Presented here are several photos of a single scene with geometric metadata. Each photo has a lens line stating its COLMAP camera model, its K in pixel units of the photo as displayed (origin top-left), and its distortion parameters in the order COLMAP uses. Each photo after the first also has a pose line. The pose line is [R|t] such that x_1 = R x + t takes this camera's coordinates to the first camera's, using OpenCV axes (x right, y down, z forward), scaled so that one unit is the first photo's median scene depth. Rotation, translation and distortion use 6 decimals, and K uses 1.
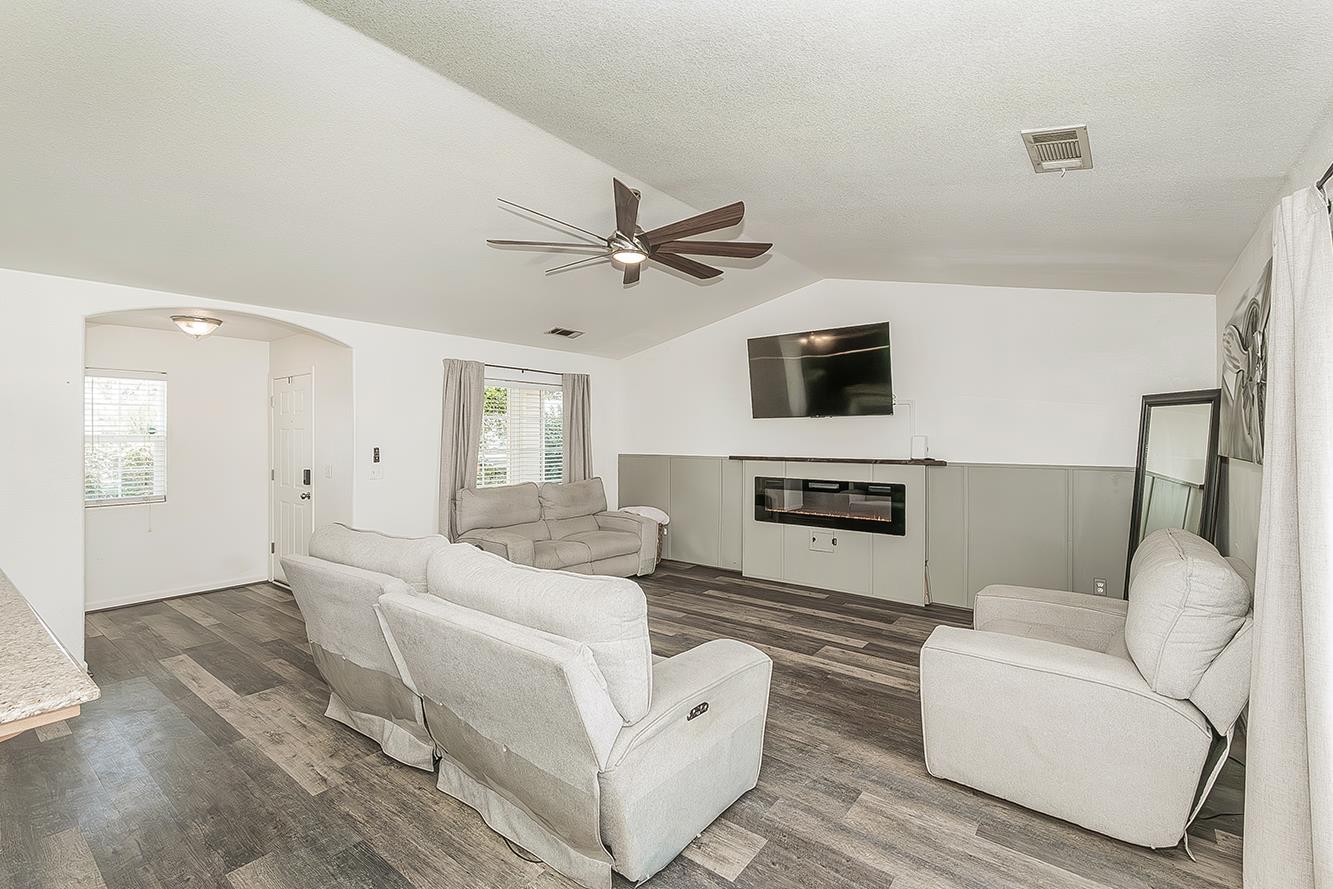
lens RADIAL K [[588.6, 0, 681.7], [0, 588.6, 434.7], [0, 0, 1]] dist [-0.002554, 0.001271]
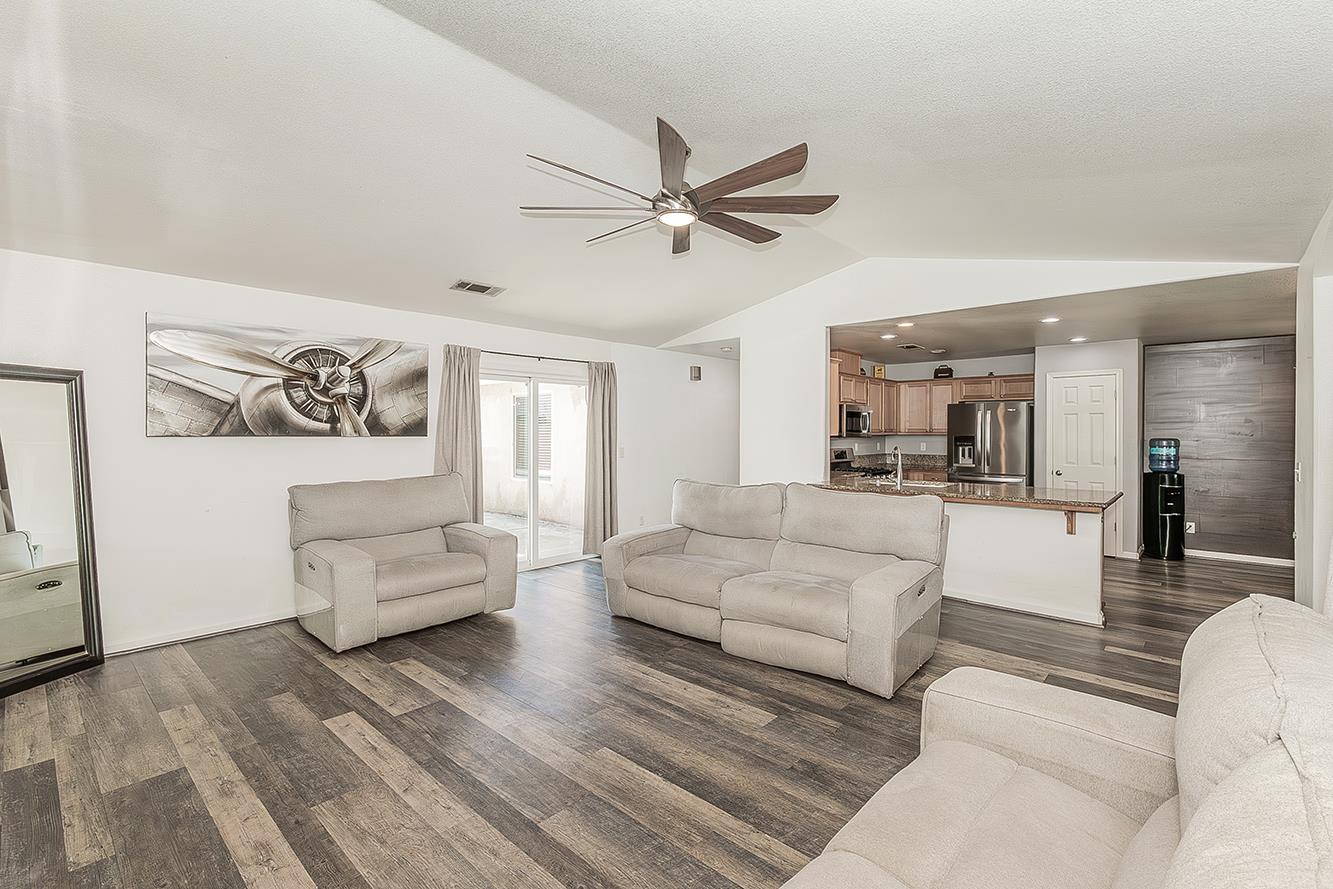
lens RADIAL K [[588.6, 0, 693.9], [0, 588.6, 428.2], [0, 0, 1]] dist [-0.002554, 0.001271]
pose [[-0.997358, -0.002276, 0.072610, -0.135432], [-0.002667, 0.999982, -0.005287, 0.015700], [-0.072597, -0.005466, -0.997346, 1.422898]]
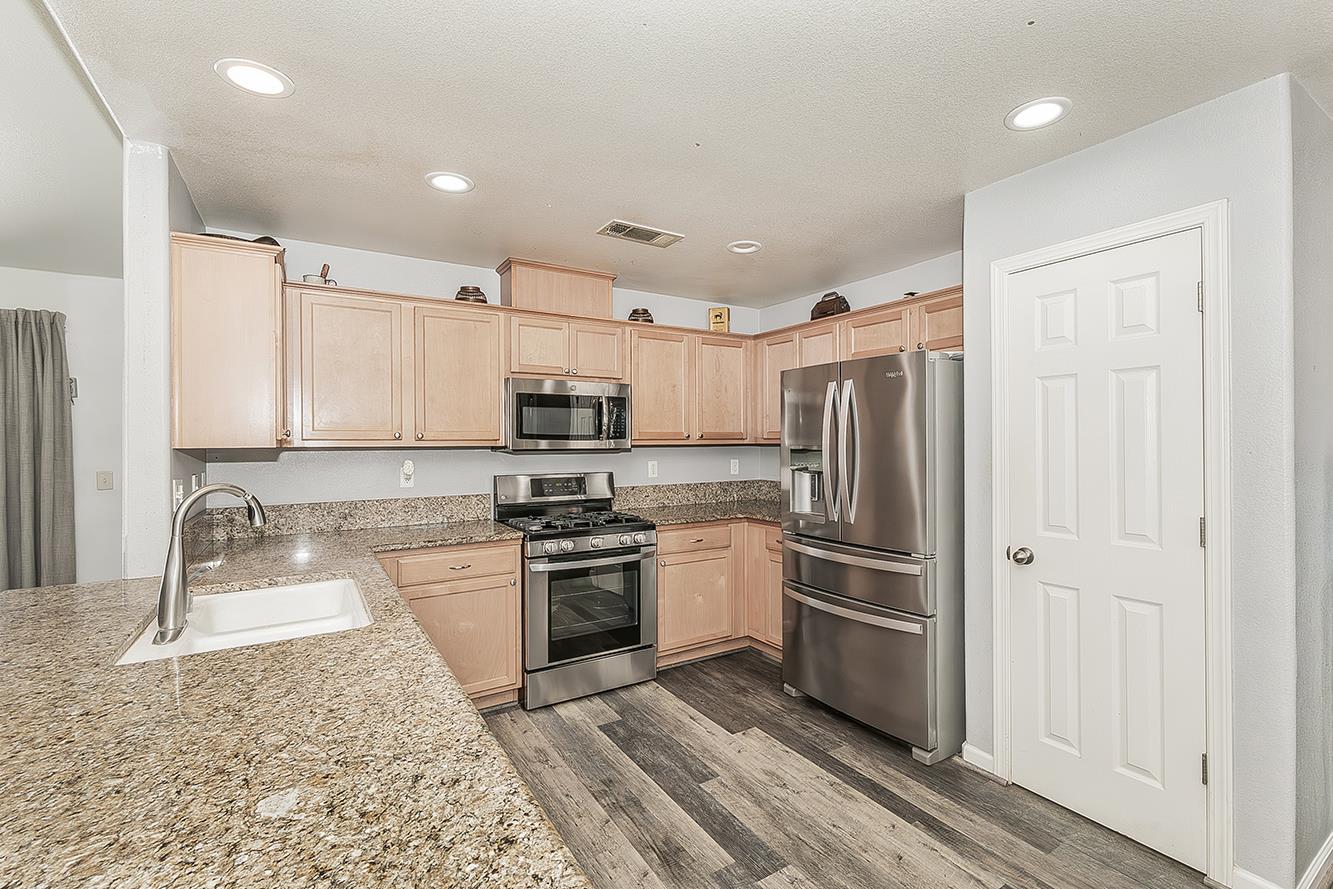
lens RADIAL K [[588.6, 0, 668.1], [0, 588.6, 440.0], [0, 0, 1]] dist [-0.002554, 0.001271]
pose [[-0.936850, 0.006611, 0.349670, -0.812006], [0.005817, 0.999978, -0.003322, 0.020027], [-0.349684, -0.001078, -0.936867, 0.481349]]
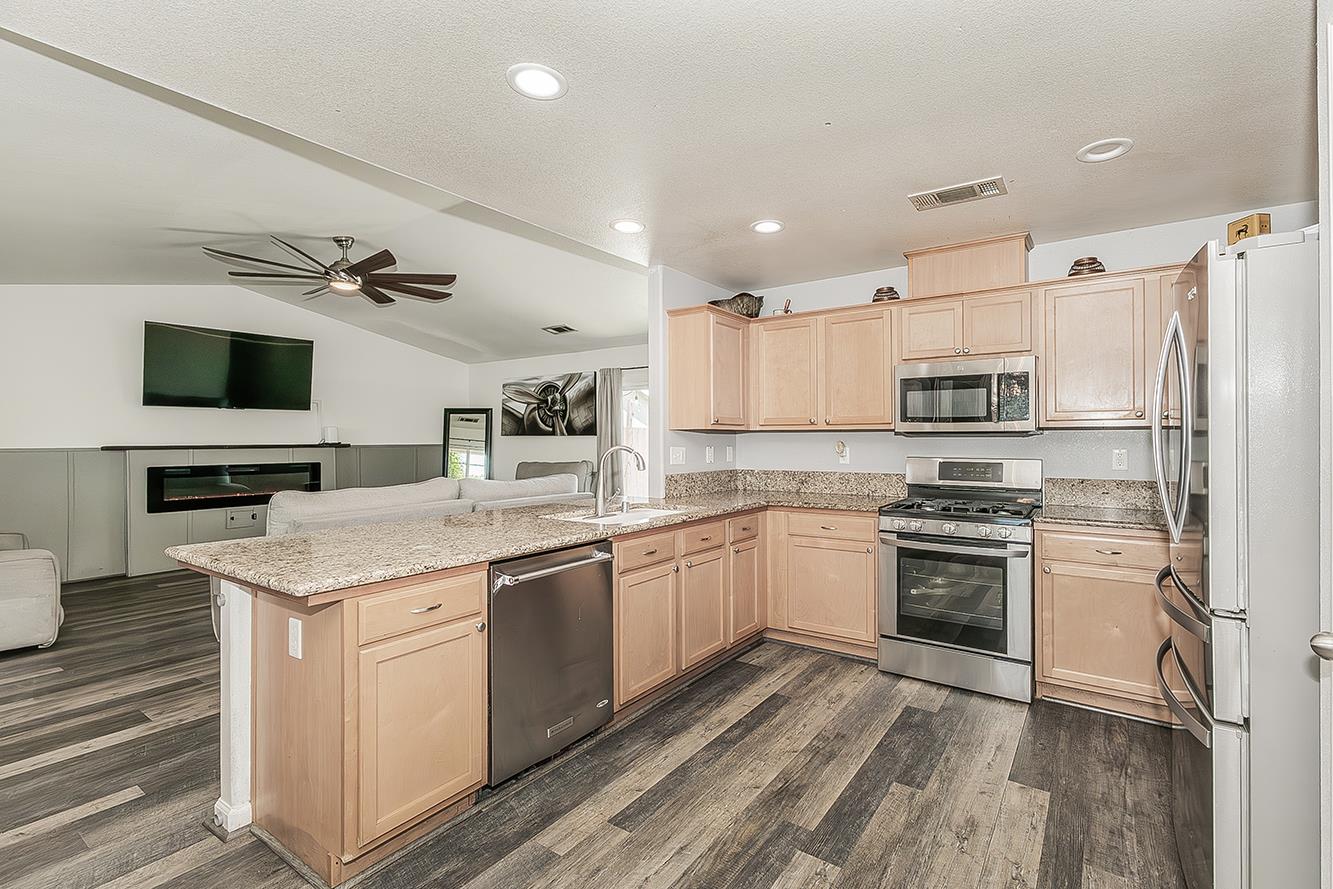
lens RADIAL K [[588.6, 0, 727.5], [0, 588.6, 437.7], [0, 0, 1]] dist [-0.002554, 0.001271]
pose [[-0.075724, 0.001866, 0.997127, -1.117028], [0.002939, 0.999994, -0.001648, 0.035263], [-0.997125, 0.002806, -0.075729, 0.175460]]
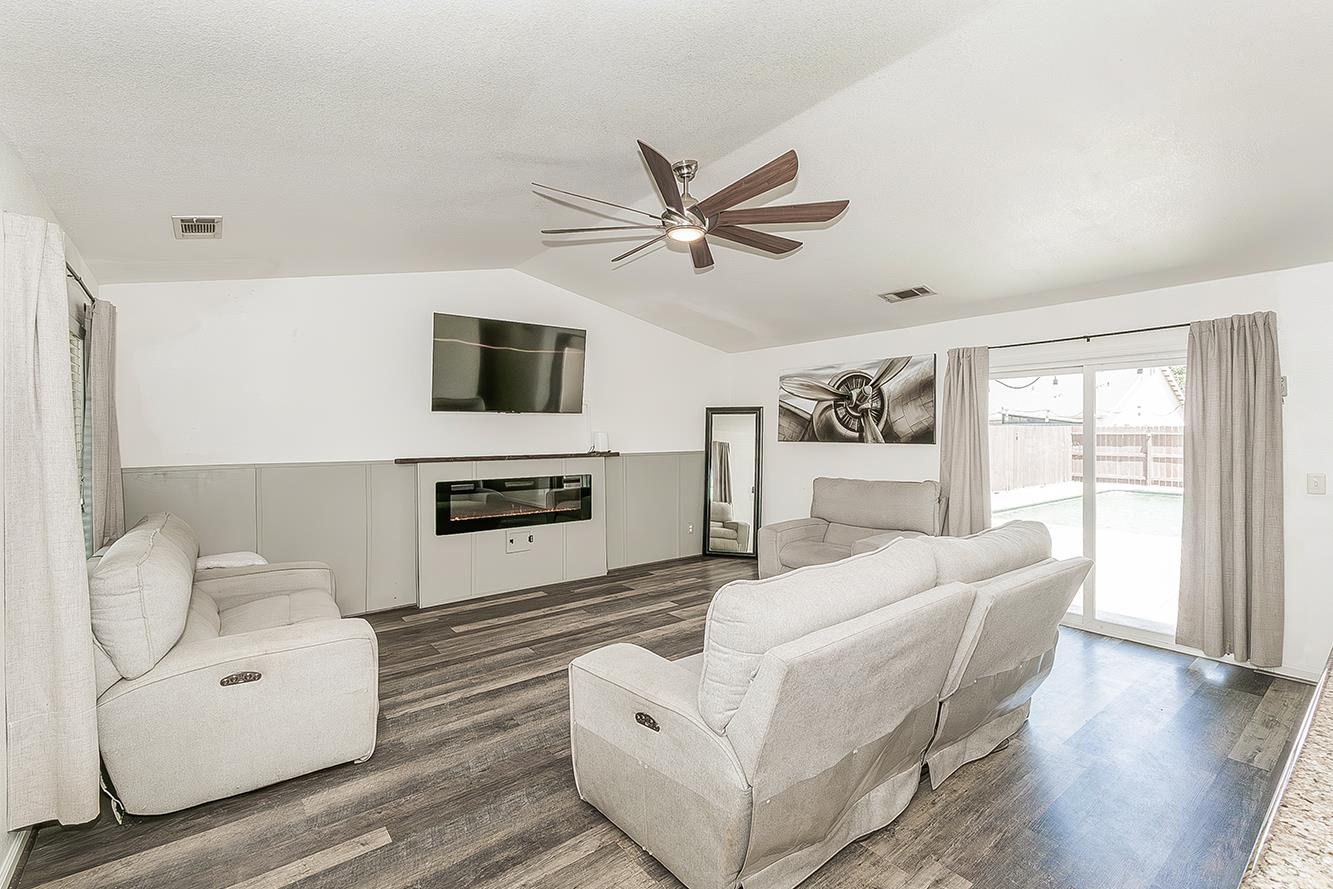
lens RADIAL K [[588.6, 0, 678.3], [0, 588.6, 438.9], [0, 0, 1]] dist [-0.002554, 0.001271]
pose [[0.245835, -0.012459, 0.969232, -0.737007], [0.002774, 0.999922, 0.012150, 0.001940], [-0.969308, -0.000298, 0.245850, 0.590497]]
